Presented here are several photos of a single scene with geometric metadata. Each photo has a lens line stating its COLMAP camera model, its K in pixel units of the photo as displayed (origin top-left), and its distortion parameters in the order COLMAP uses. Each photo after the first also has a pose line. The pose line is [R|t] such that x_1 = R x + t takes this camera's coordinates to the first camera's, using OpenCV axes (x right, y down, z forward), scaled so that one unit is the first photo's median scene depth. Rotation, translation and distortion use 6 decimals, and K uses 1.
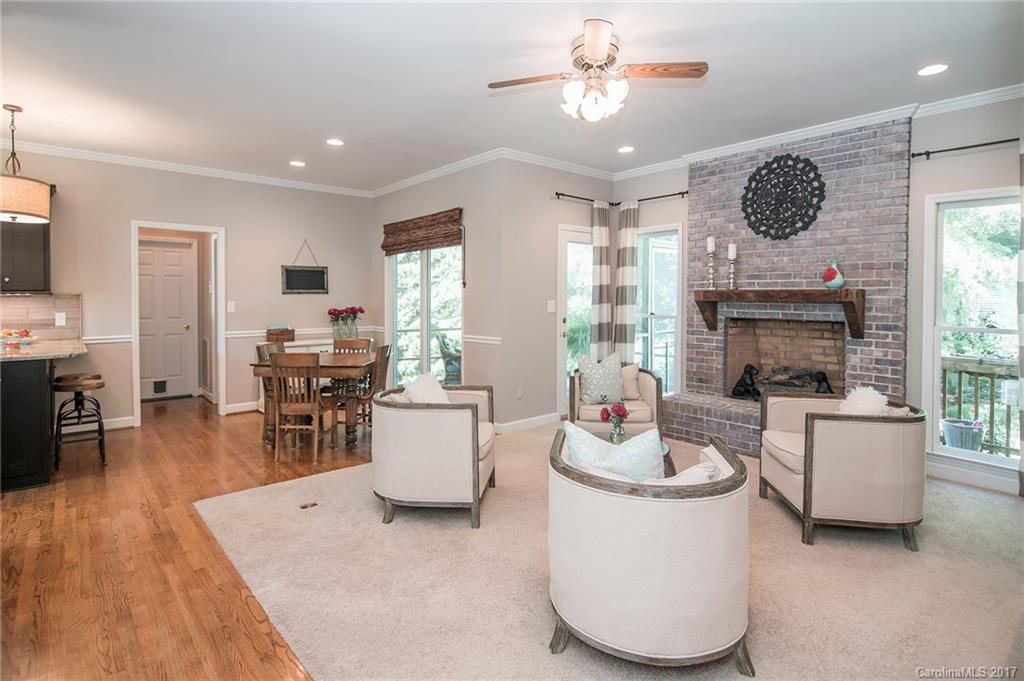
lens RADIAL K [[533.0, 0, 514.1], [0, 533.0, 305.4], [0, 0, 1]] dist [0.006631, 0.000806]
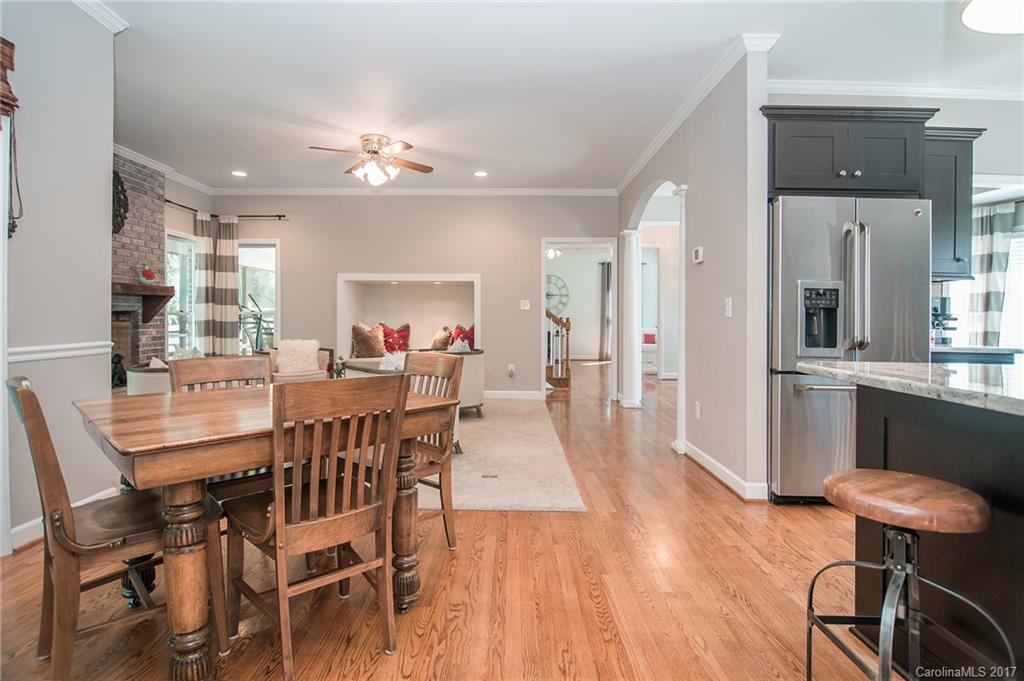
lens RADIAL K [[533.0, 0, 494.6], [0, 533.0, 320.2], [0, 0, 1]] dist [0.006631, 0.000806]
pose [[-0.782649, -0.005941, 0.622435, -0.792705], [0.011405, 0.999650, 0.023882, 0.029431], [-0.622358, 0.025790, -0.782307, 1.362738]]
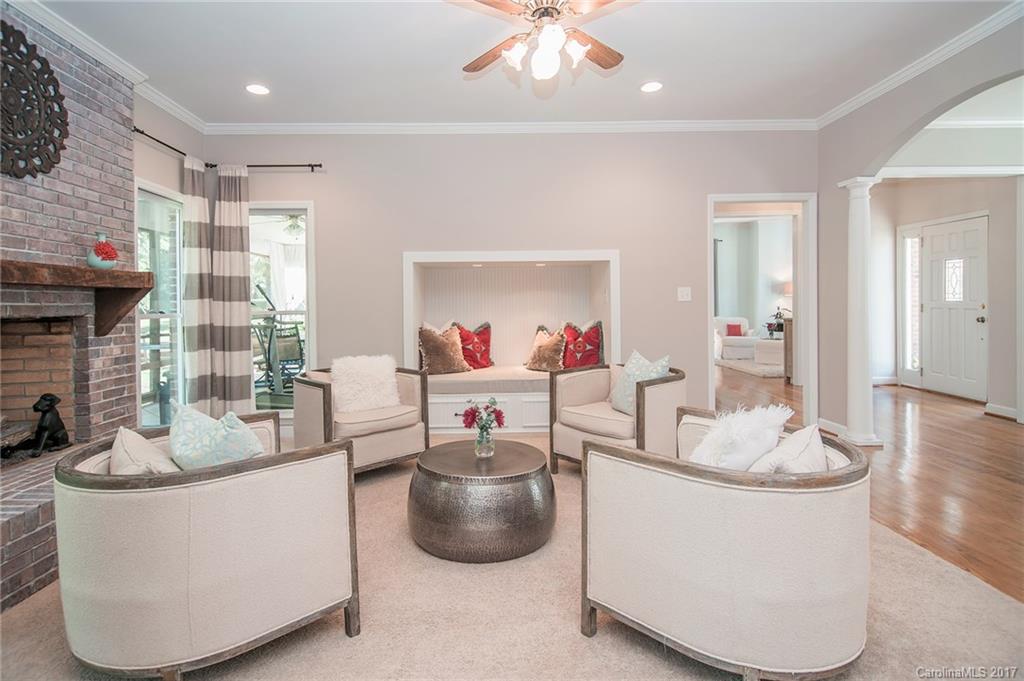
lens RADIAL K [[533.0, 0, 510.6], [0, 533.0, 300.8], [0, 0, 1]] dist [0.006631, 0.000806]
pose [[-0.829254, 0.017640, 0.558593, -0.251307], [0.027416, 0.999582, 0.009134, 0.018671], [-0.558199, 0.022889, -0.829392, 1.186770]]
